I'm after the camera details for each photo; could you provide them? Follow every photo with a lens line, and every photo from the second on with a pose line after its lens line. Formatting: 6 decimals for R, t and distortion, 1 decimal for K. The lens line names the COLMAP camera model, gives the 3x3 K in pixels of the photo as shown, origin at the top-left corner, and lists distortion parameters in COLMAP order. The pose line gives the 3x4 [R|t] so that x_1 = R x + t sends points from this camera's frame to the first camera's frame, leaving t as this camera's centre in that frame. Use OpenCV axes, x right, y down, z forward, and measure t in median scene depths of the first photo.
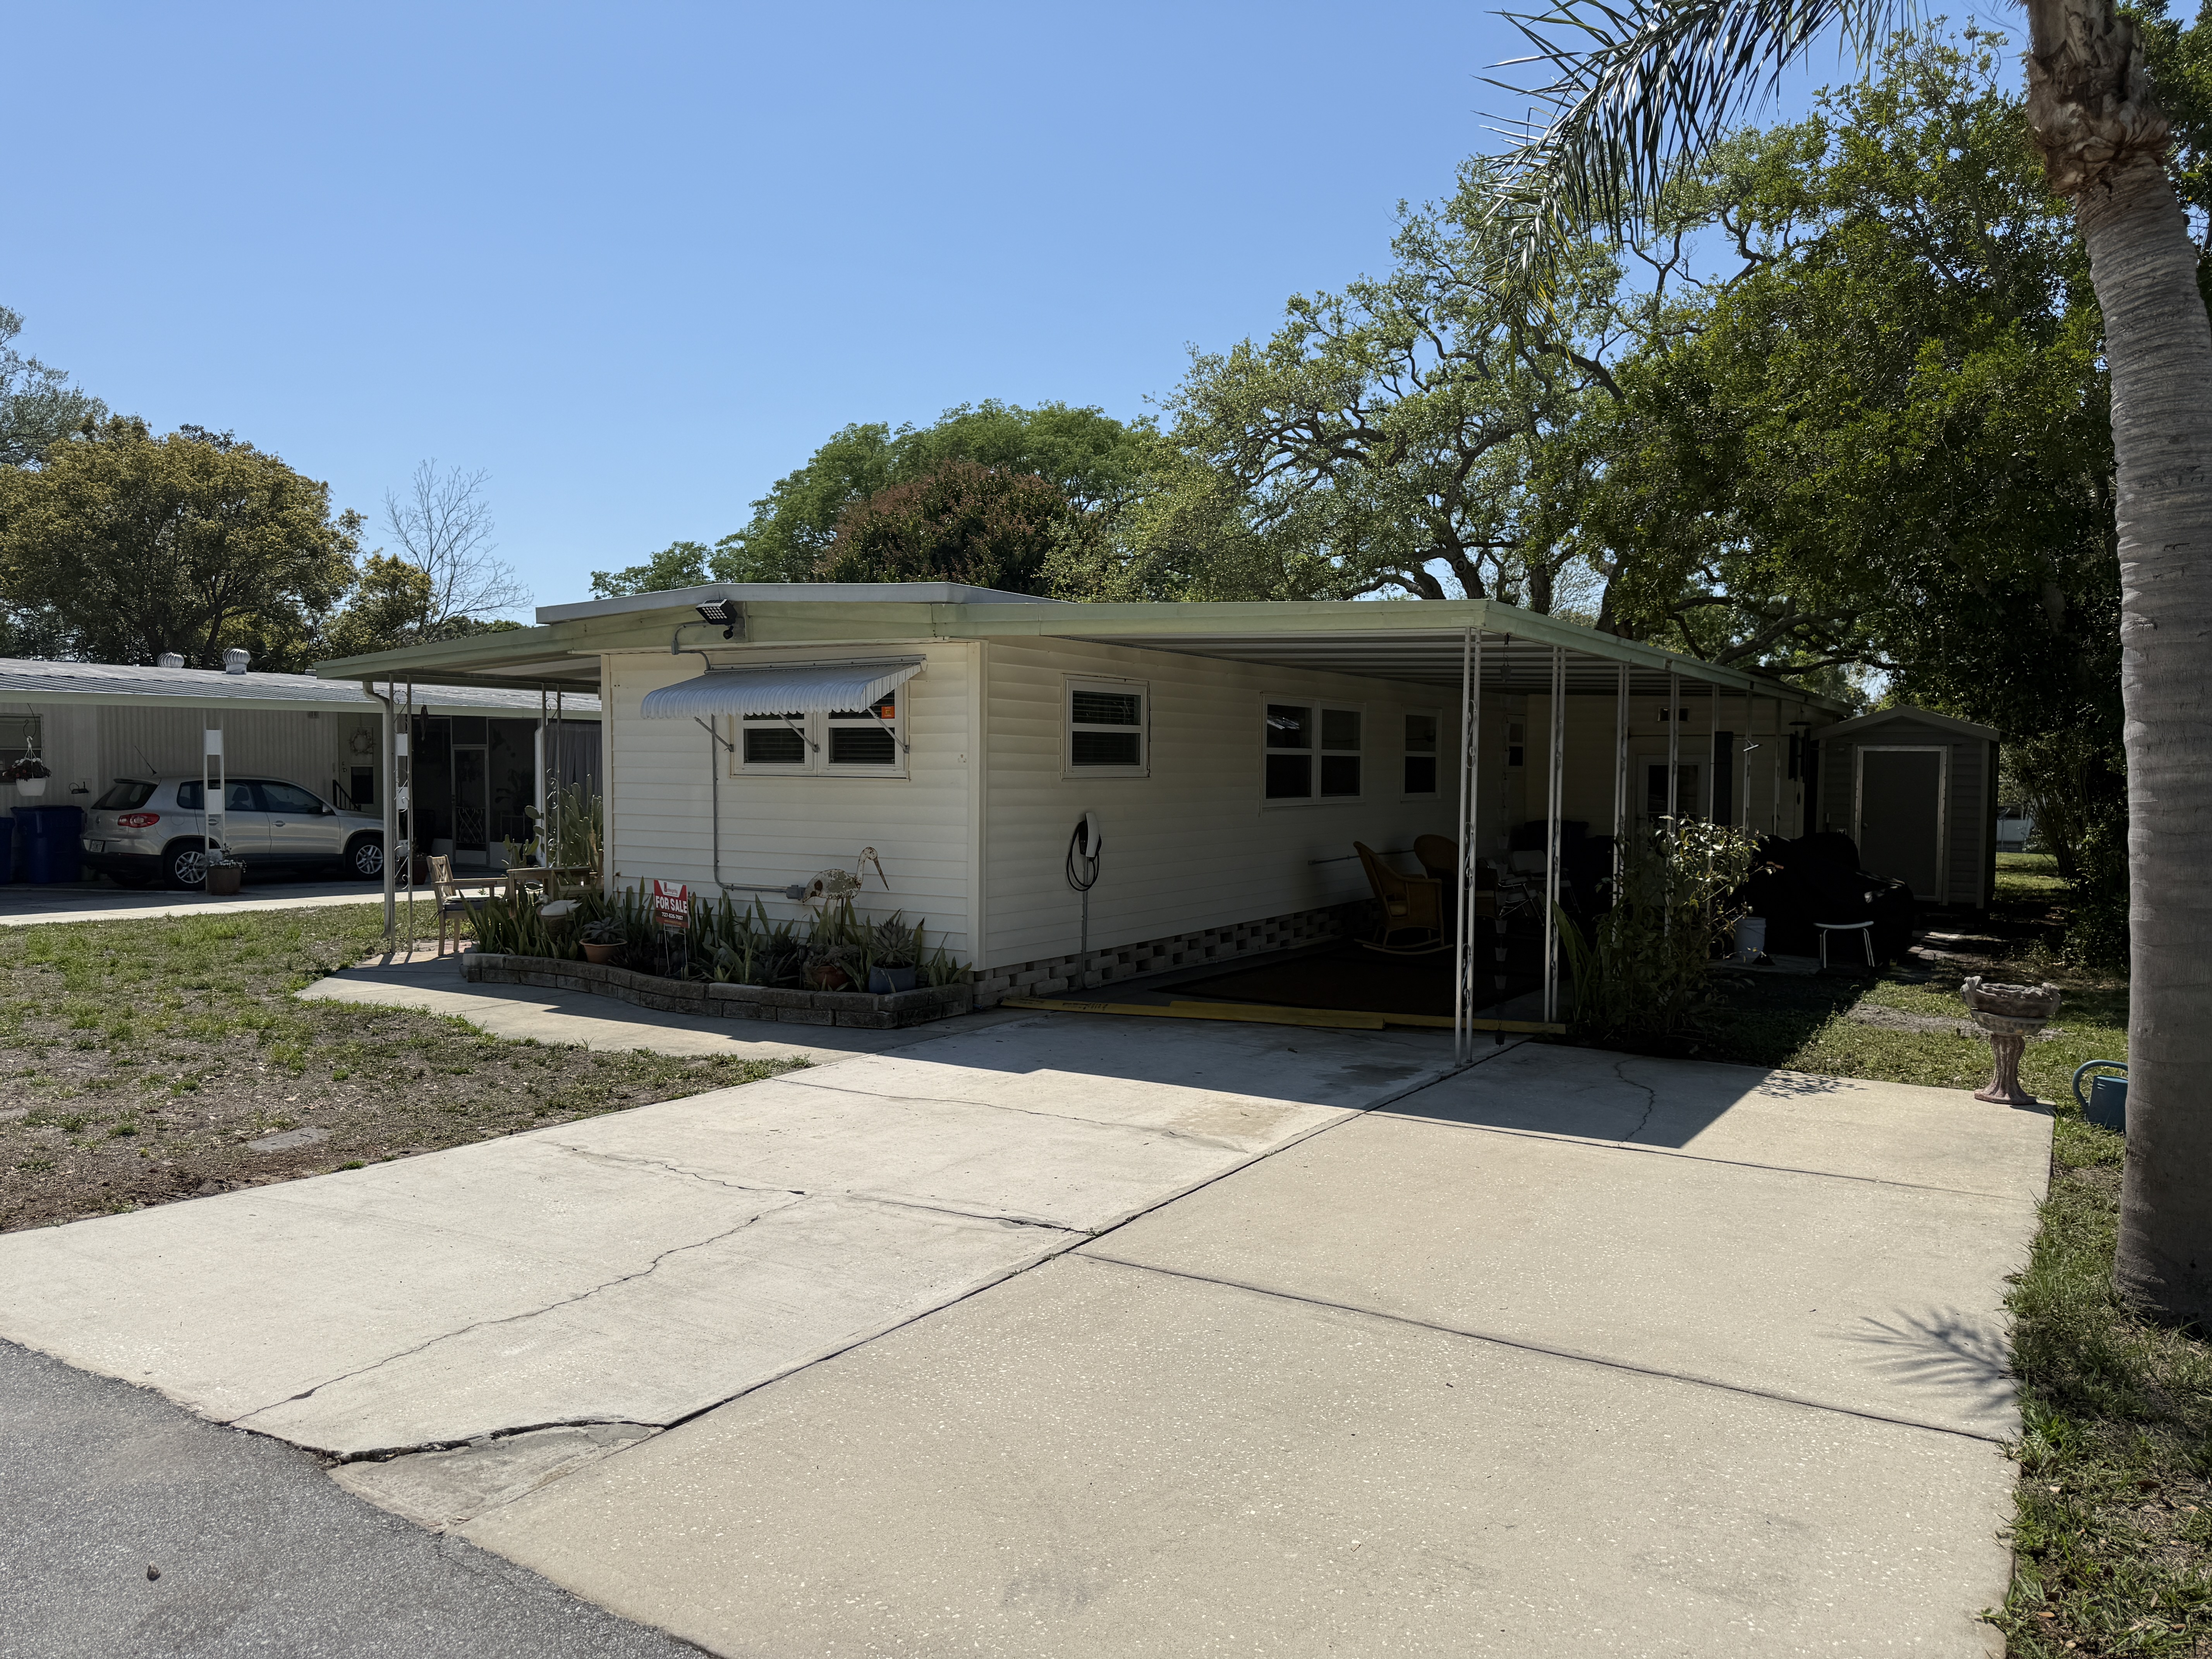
lens RADIAL K [[1552.2, 0, 1110.9], [0, 1552.2, 843.9], [0, 0, 1]] dist [0.088885, -0.150295]
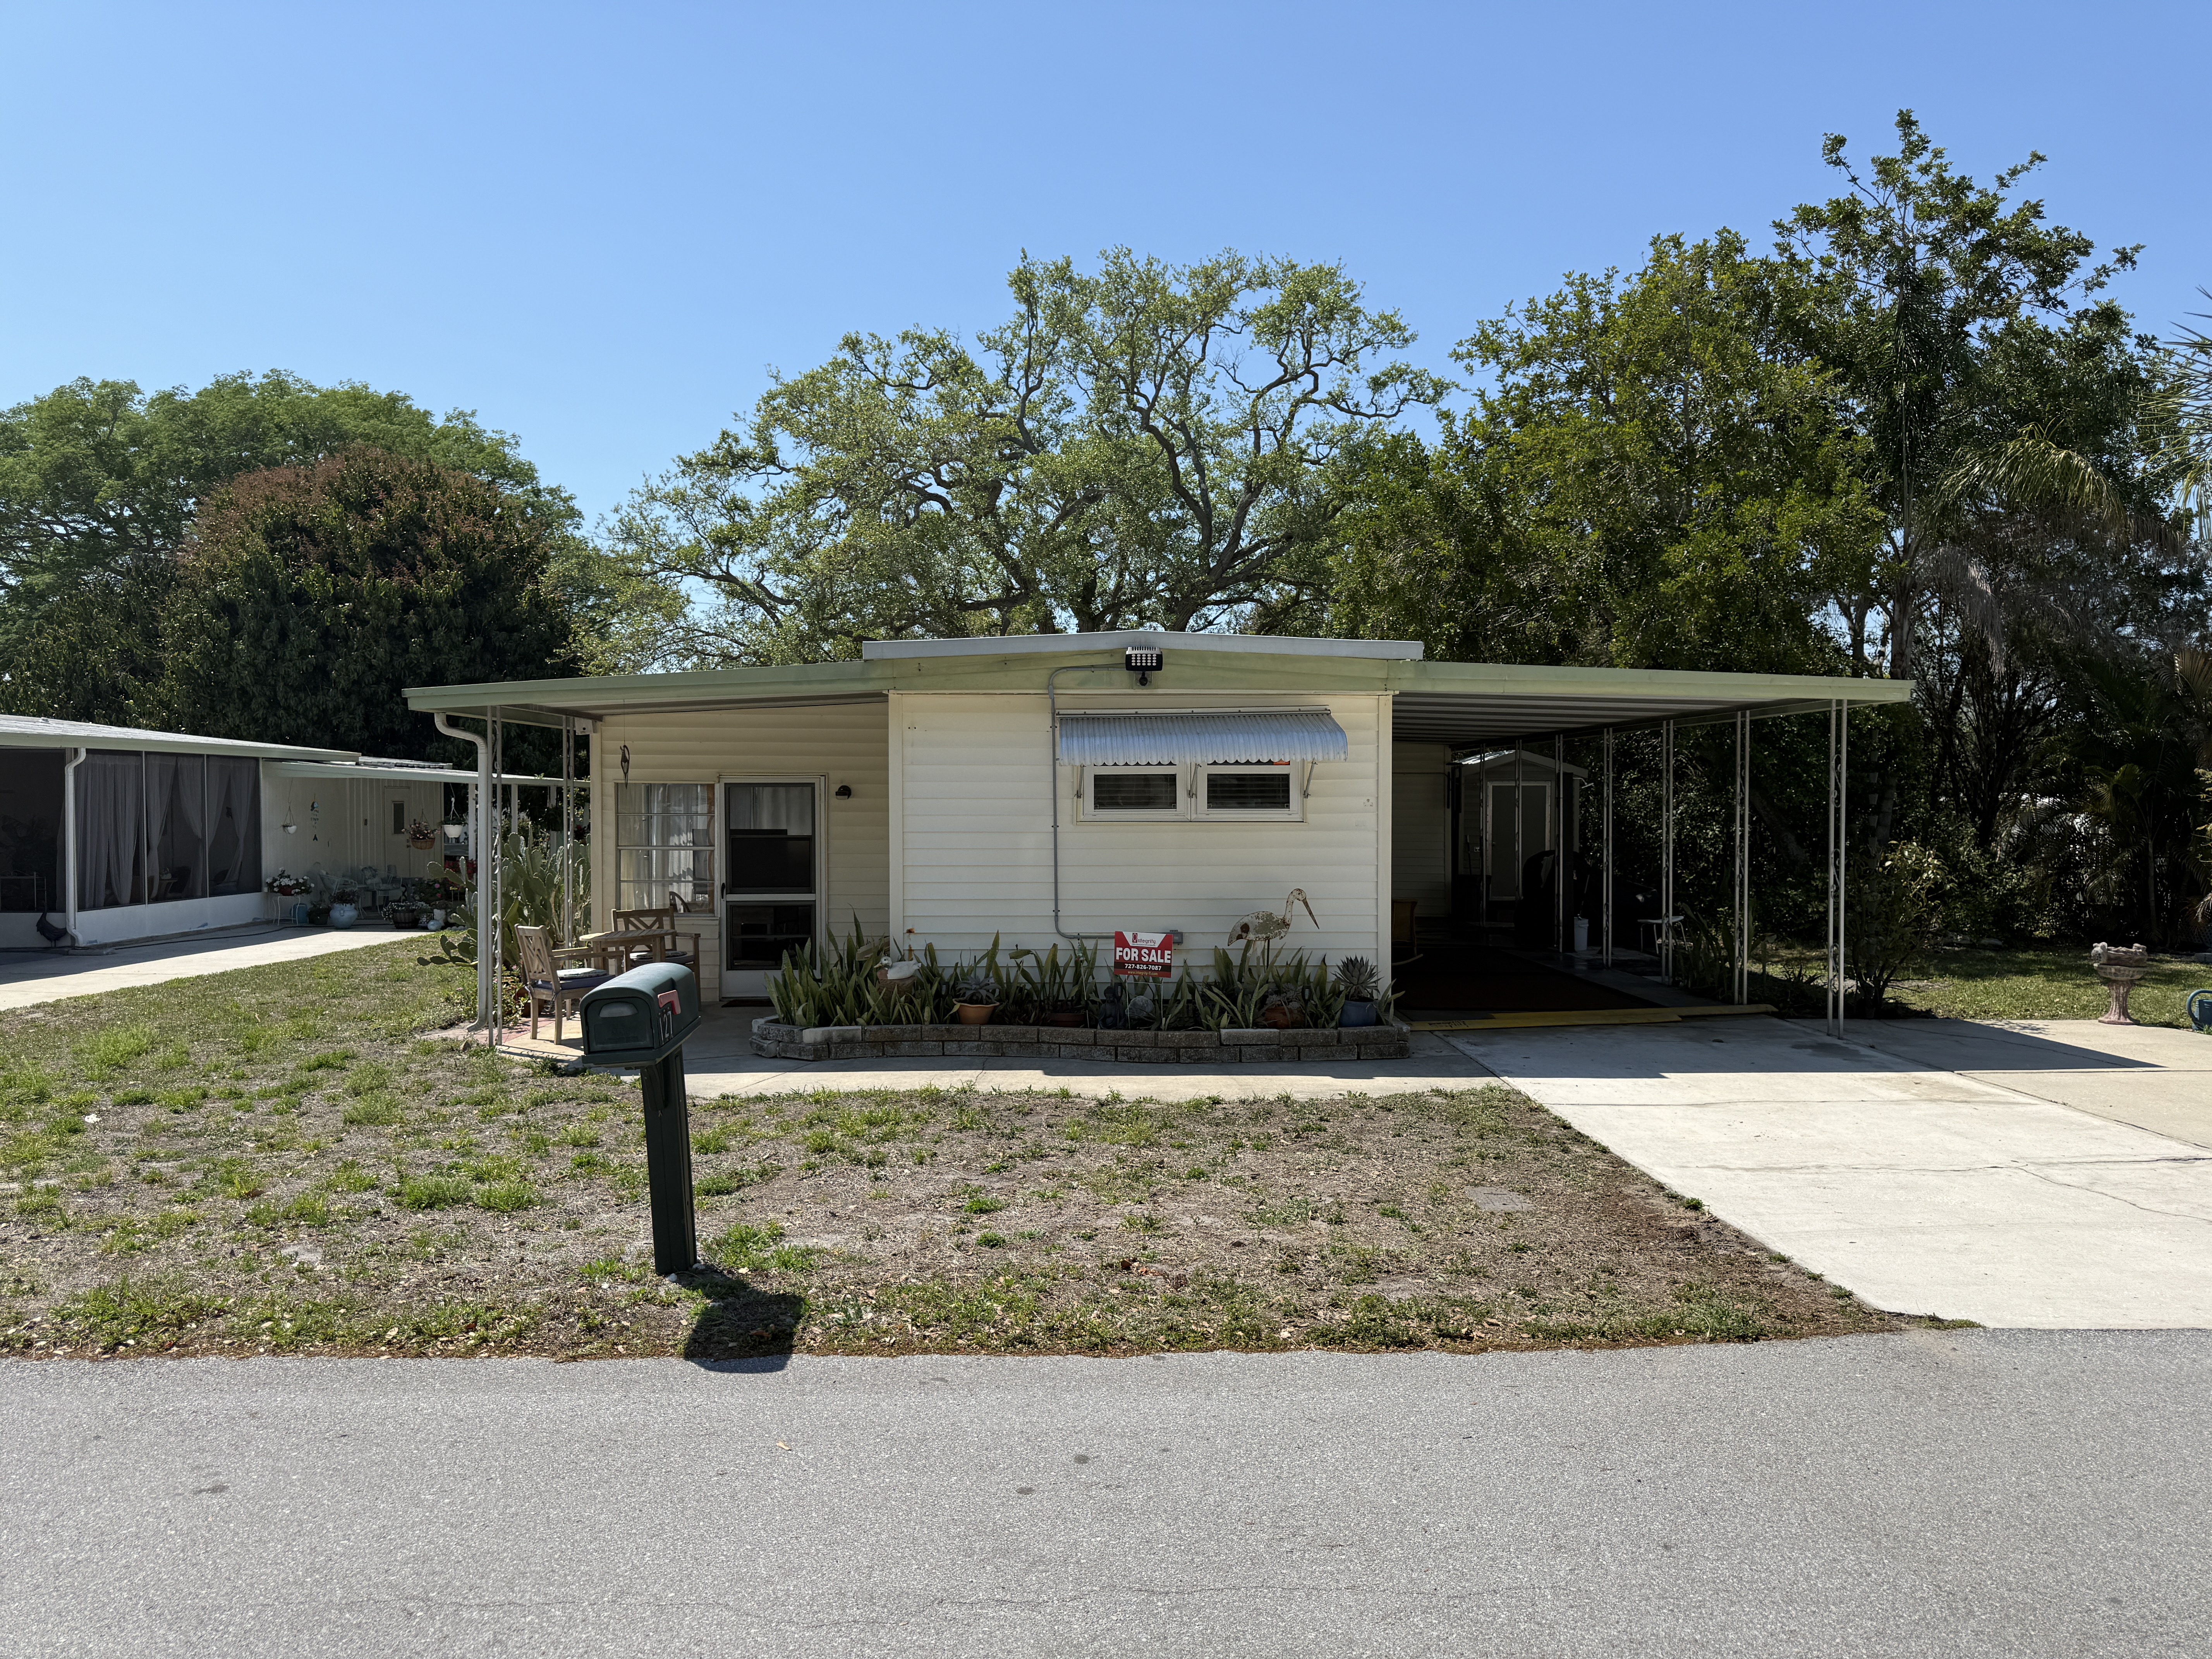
lens RADIAL K [[1554.4, 0, 1103.9], [0, 1554.4, 840.8], [0, 0, 1]] dist [0.082397, -0.135329]
pose [[0.842303, -0.023776, 0.538479, -0.759961], [0.033118, 0.999422, -0.007675, -0.024411], [-0.537986, 0.024298, 0.842604, 0.170388]]
